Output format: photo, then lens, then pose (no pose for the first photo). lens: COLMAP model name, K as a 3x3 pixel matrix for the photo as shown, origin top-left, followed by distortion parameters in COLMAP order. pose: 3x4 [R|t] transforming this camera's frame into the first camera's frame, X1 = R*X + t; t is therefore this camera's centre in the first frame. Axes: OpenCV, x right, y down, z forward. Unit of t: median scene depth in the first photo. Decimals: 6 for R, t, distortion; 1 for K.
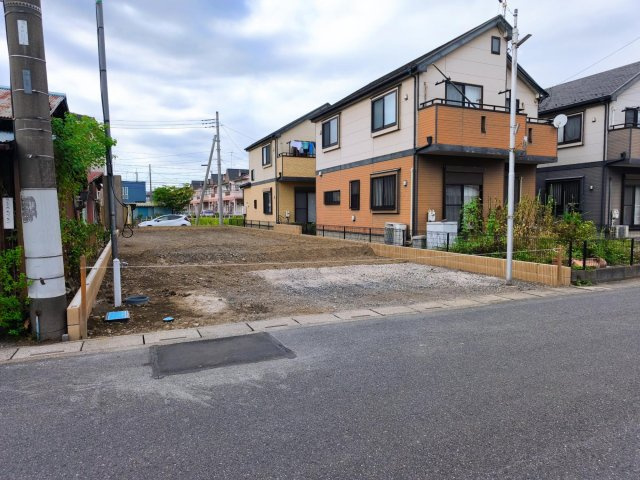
lens RADIAL K [[436.9, 0, 322.7], [0, 436.9, 248.0], [0, 0, 1]] dist [0.004326, -0.003585]
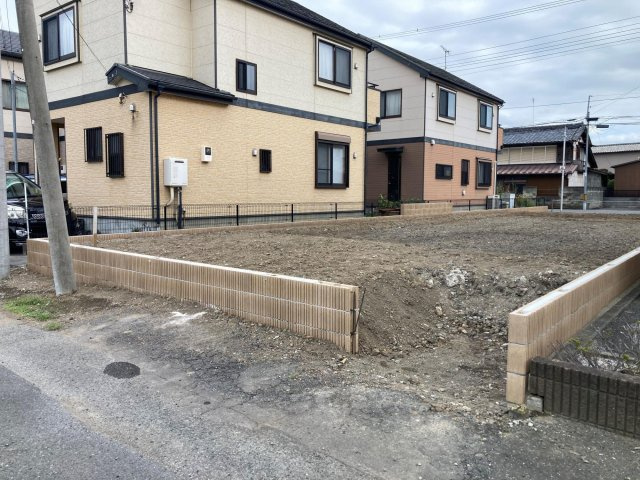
lens RADIAL K [[525.4, 0, 320.0], [0, 525.4, 240.0], [0, 0, 1]] dist [0.038637, -0.063104]
pose [[-0.455805, -0.082929, 0.886208, -1.337531], [0.066515, 0.989693, 0.126824, -0.195602], [-0.887591, 0.116753, -0.445591, 2.648973]]
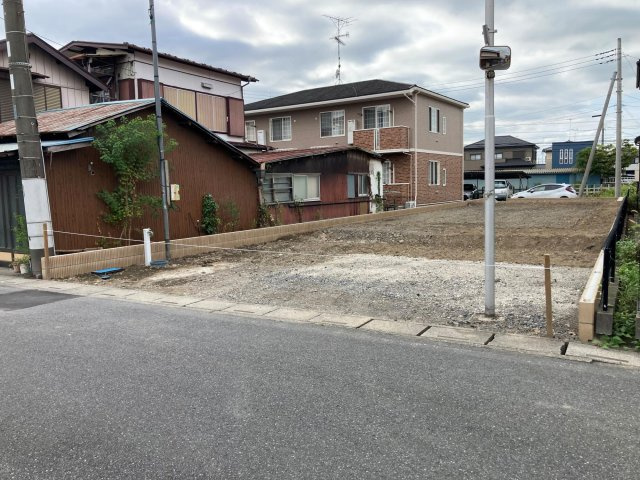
lens RADIAL K [[525.4, 0, 320.0], [0, 525.4, 240.0], [0, 0, 1]] dist [0.038637, -0.063104]
pose [[0.575736, 0.071930, -0.814466, 0.543919], [-0.044208, 0.997404, 0.056836, -0.026451], [0.816440, 0.003284, 0.577421, 0.273932]]
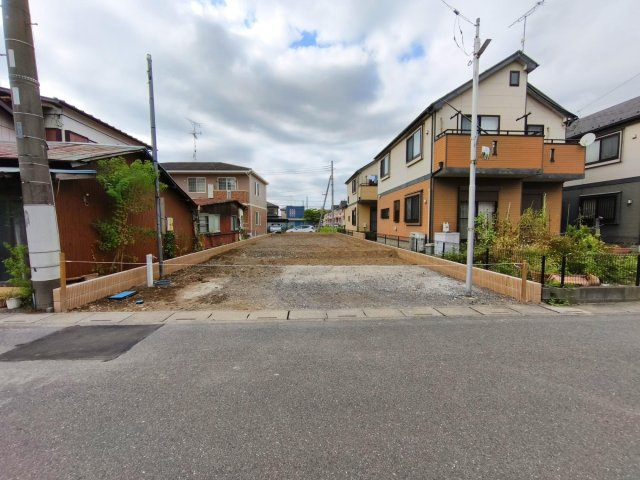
lens RADIAL K [[269.0, 0, 320.1], [0, 269.0, 247.3], [0, 0, 1]] dist [-0.007247, 0.000047]
pose [[0.933657, 0.035365, -0.356418, 0.203783], [-0.033711, 0.999373, 0.010854, -0.015158], [0.356578, 0.001881, 0.934263, 0.185842]]
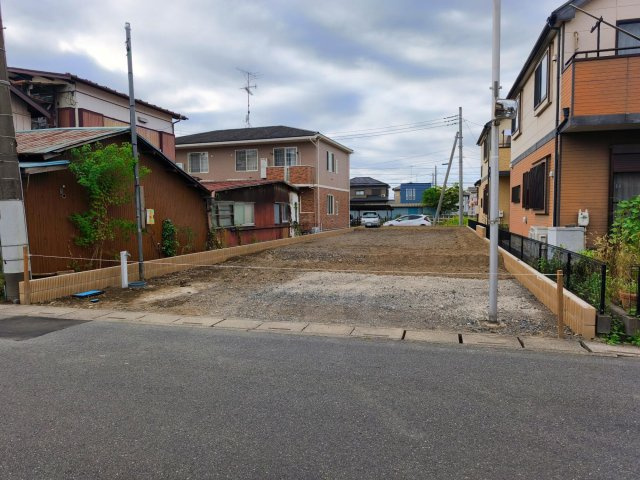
lens RADIAL K [[436.9, 0, 322.7], [0, 436.9, 248.0], [0, 0, 1]] dist [0.004326, -0.003585]
pose [[0.766451, 0.047494, -0.640545, 0.417987], [-0.046485, 0.998749, 0.018431, -0.018882], [0.640619, 0.015649, 0.767699, 0.197725]]
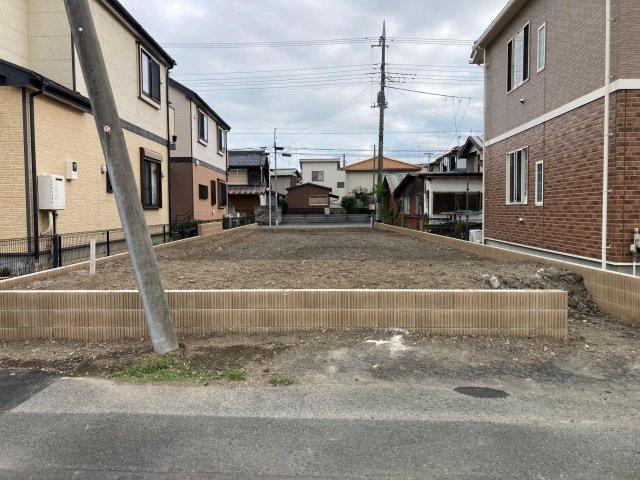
lens RADIAL K [[528.1, 0, 313.9], [0, 528.1, 237.2], [0, 0, 1]] dist [0.009971, 0.000582]
pose [[-0.912553, -0.014877, 0.408688, -1.033736], [0.039593, 0.991430, 0.124497, -0.227055], [-0.407038, 0.129791, -0.904143, 2.960281]]
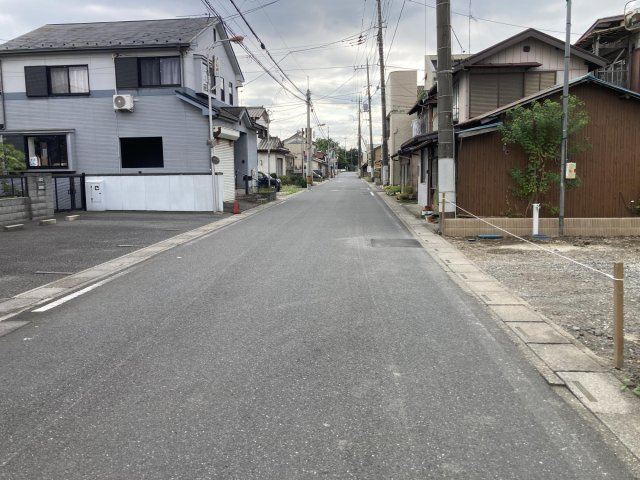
lens RADIAL K [[528.1, 0, 313.9], [0, 528.1, 237.2], [0, 0, 1]] dist [0.009971, 0.000582]
pose [[-0.479344, 0.119240, -0.869489, 0.674330], [-0.058722, 0.984149, 0.167337, -0.055921], [0.875660, 0.131270, -0.464744, 0.605763]]
